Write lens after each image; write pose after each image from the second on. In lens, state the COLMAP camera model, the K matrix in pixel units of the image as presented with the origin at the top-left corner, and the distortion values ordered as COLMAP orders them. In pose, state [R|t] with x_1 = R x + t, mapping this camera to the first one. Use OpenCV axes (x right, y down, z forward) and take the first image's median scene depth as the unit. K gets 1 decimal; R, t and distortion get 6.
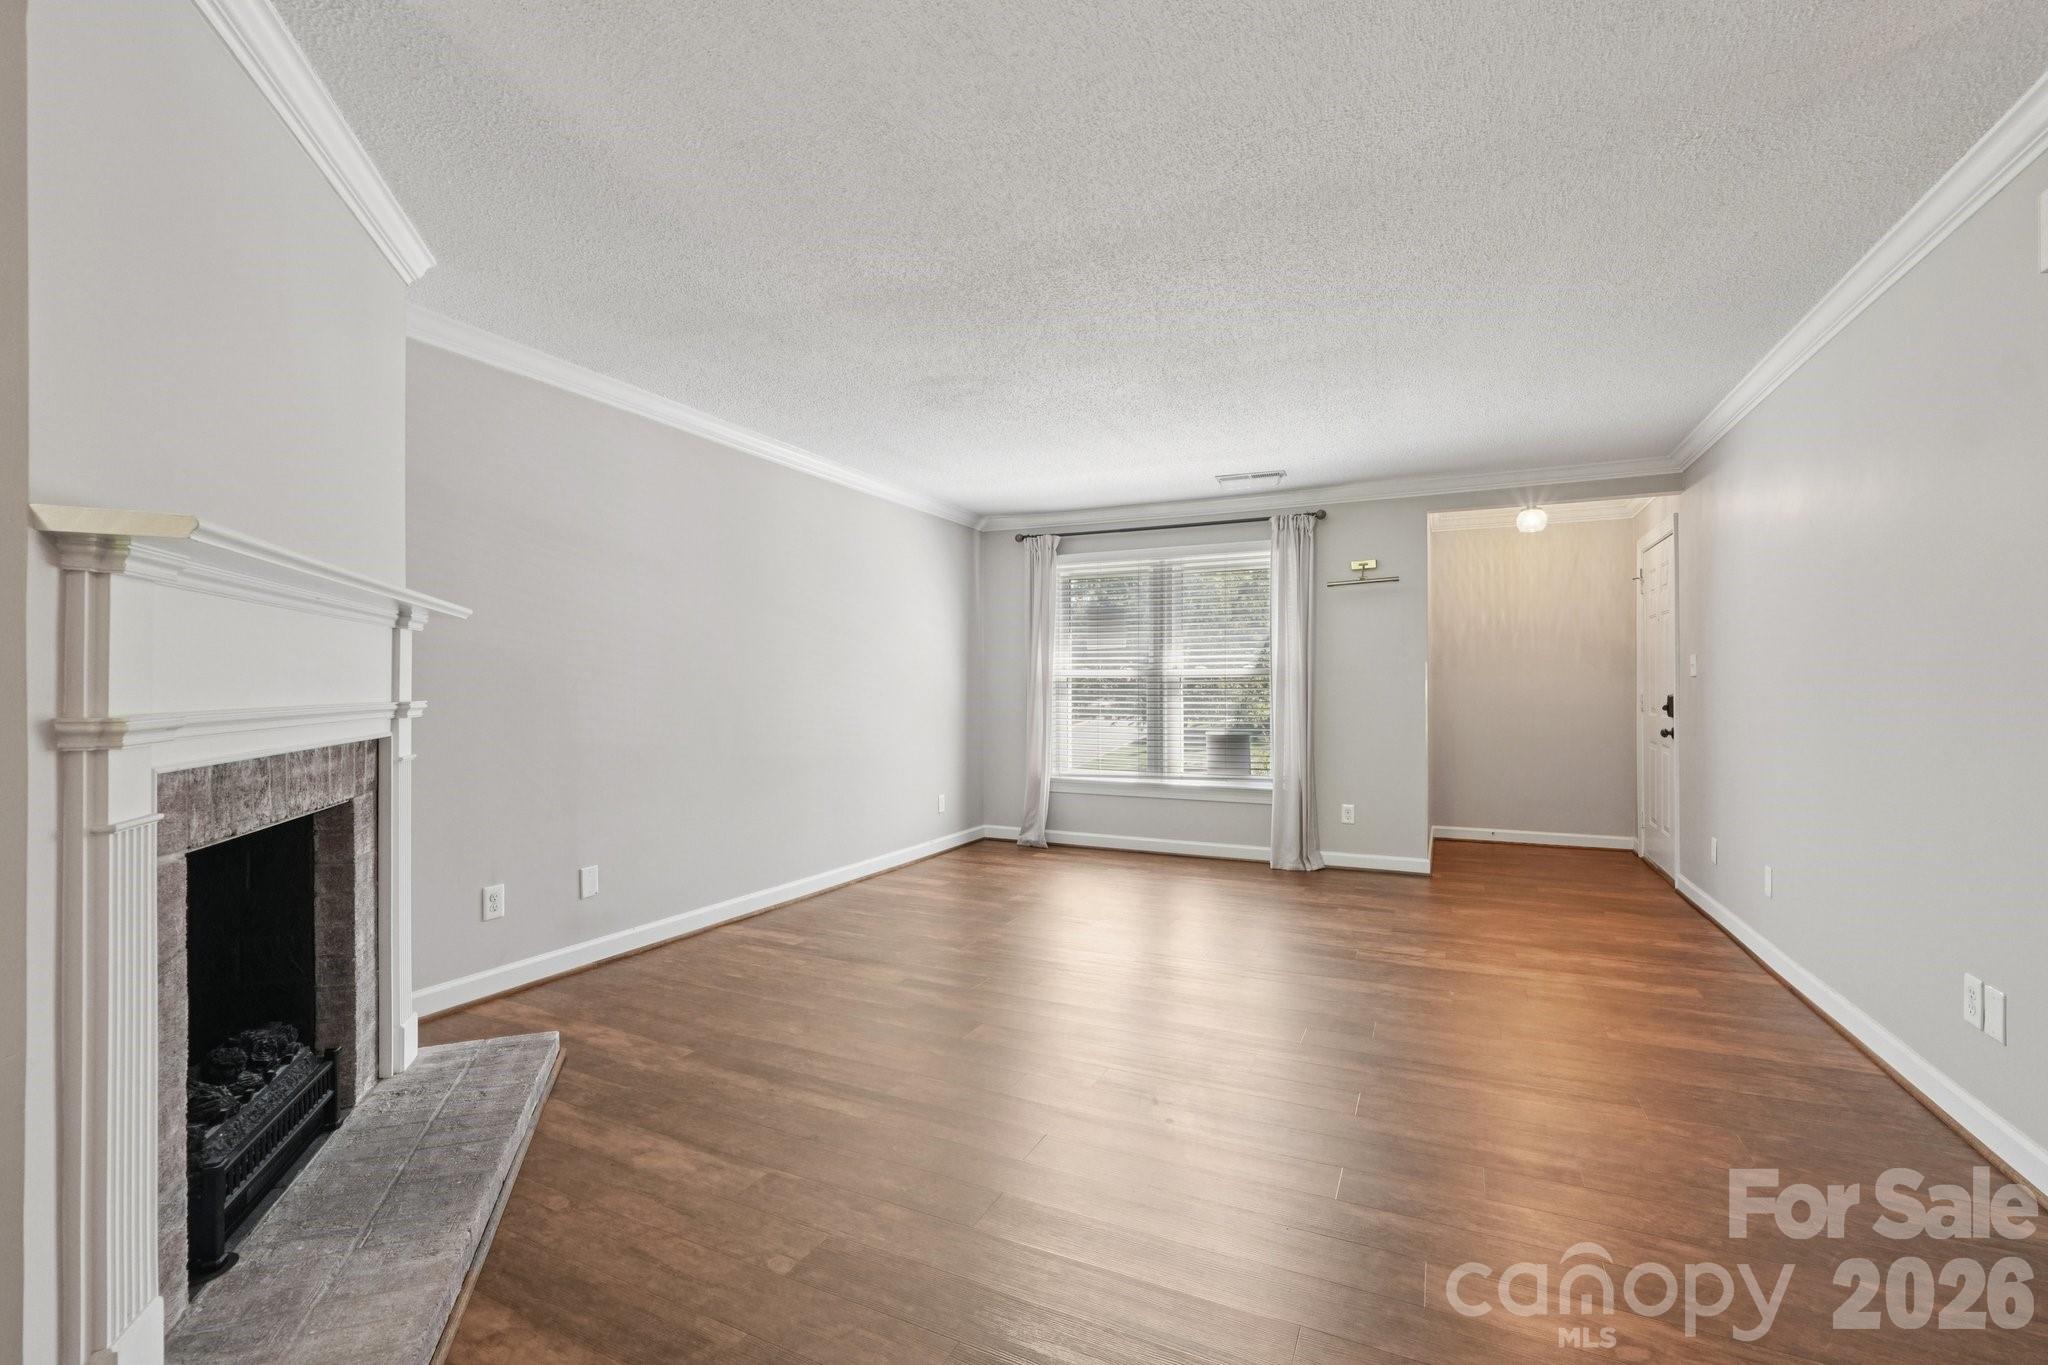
lens RADIAL K [[880.2, 0, 1021.4], [0, 880.2, 677.4], [0, 0, 1]] dist [-0.015186, 0.006639]
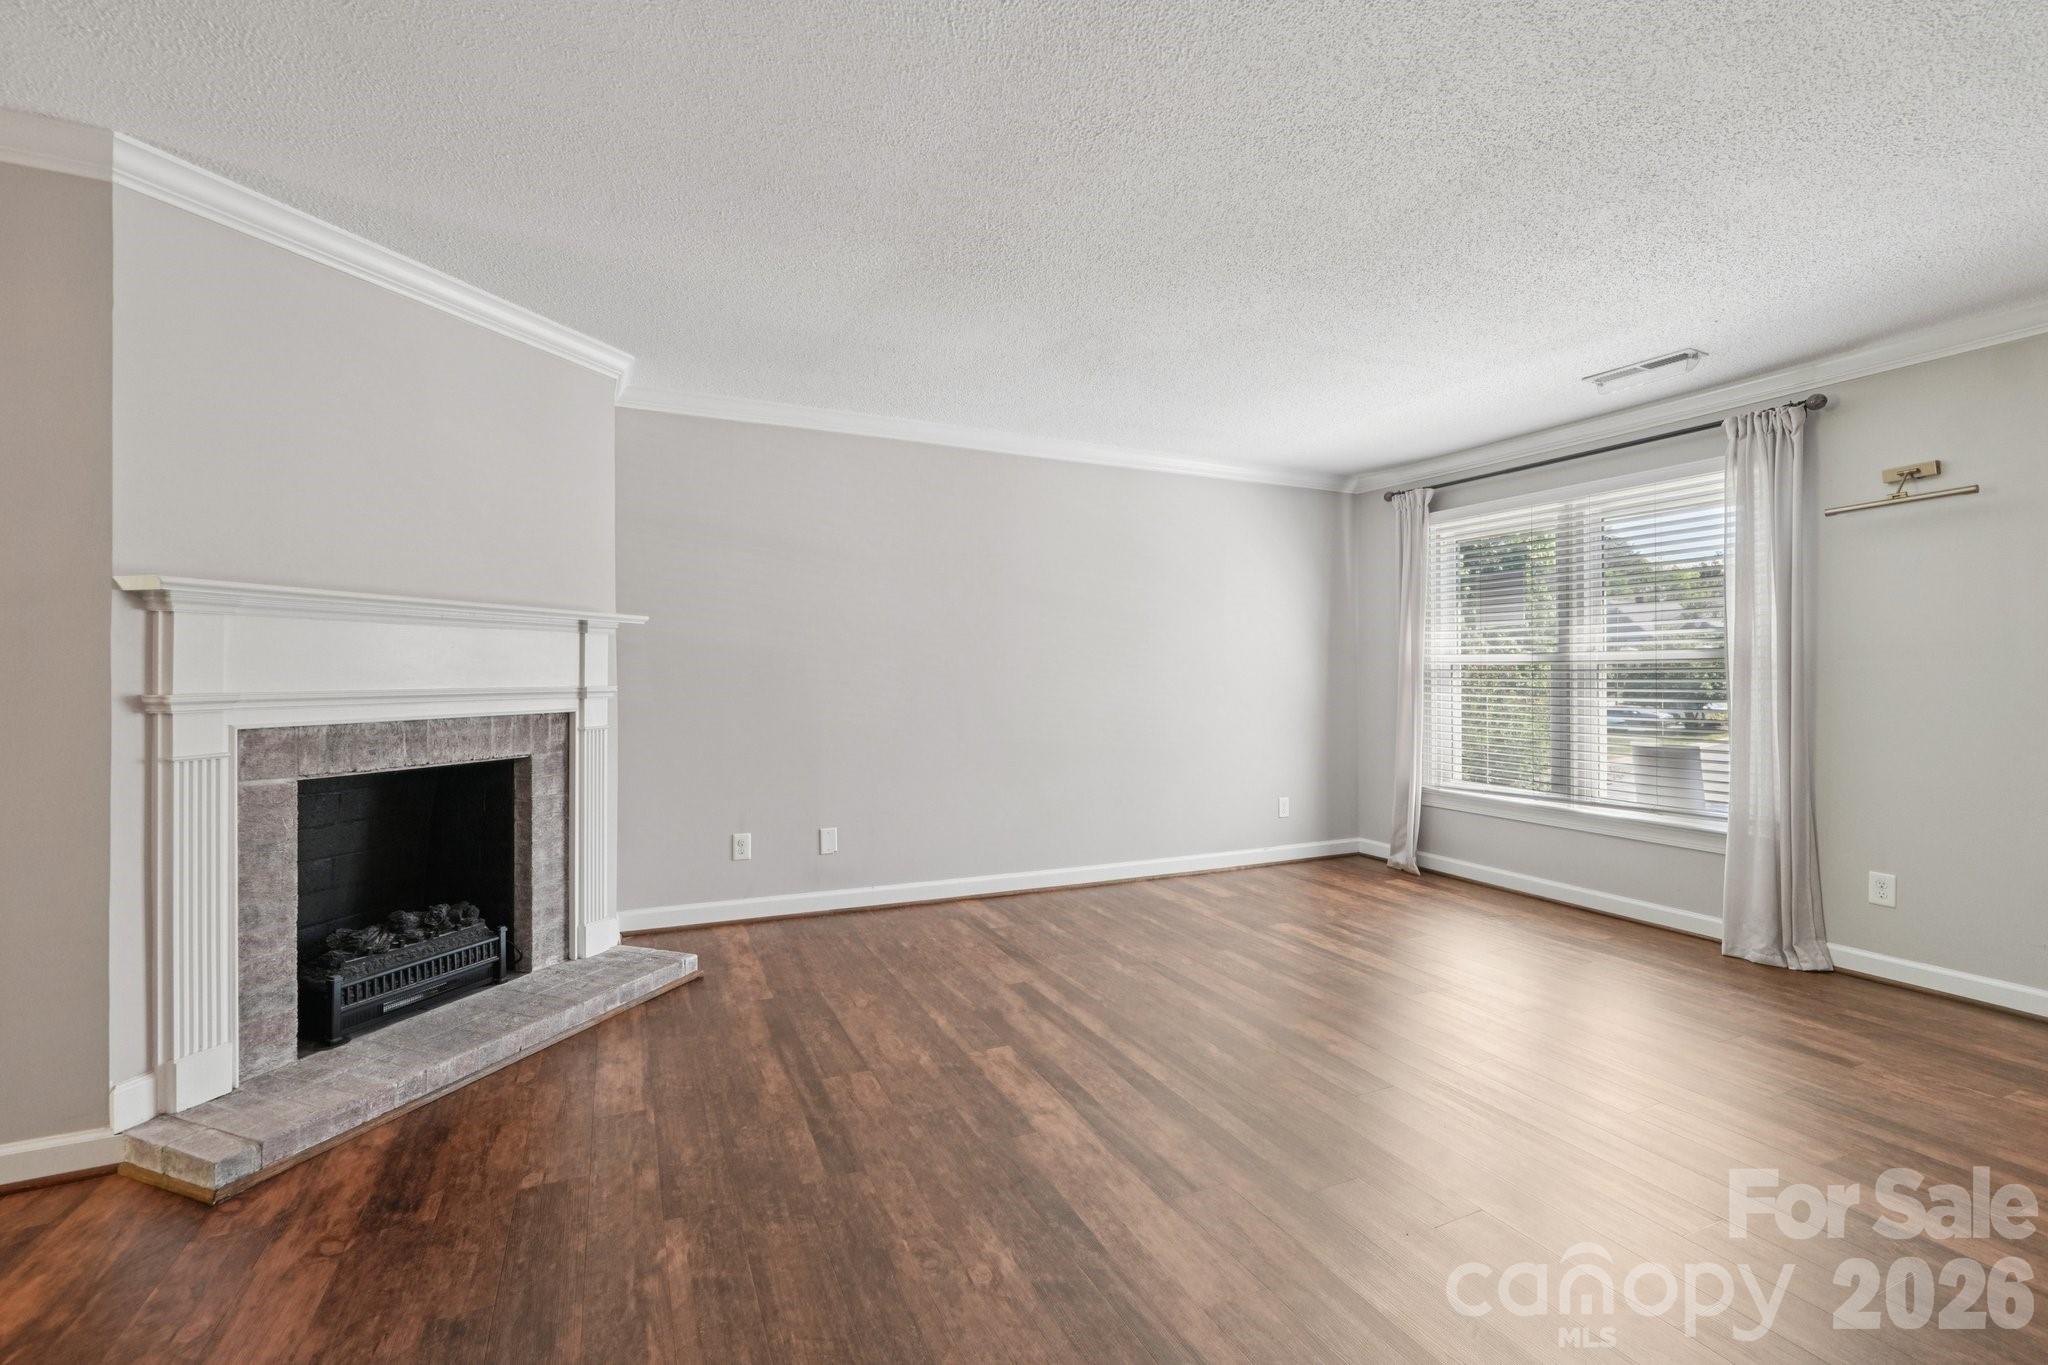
lens RADIAL K [[882.2, 0, 1021.7], [0, 882.2, 661.1], [0, 0, 1]] dist [-0.019782, 0.007467]
pose [[0.772661, -0.006798, -0.634782, 0.305852], [0.004769, 0.999977, -0.004905, -0.001013], [0.634801, 0.000762, 0.772676, 0.166667]]
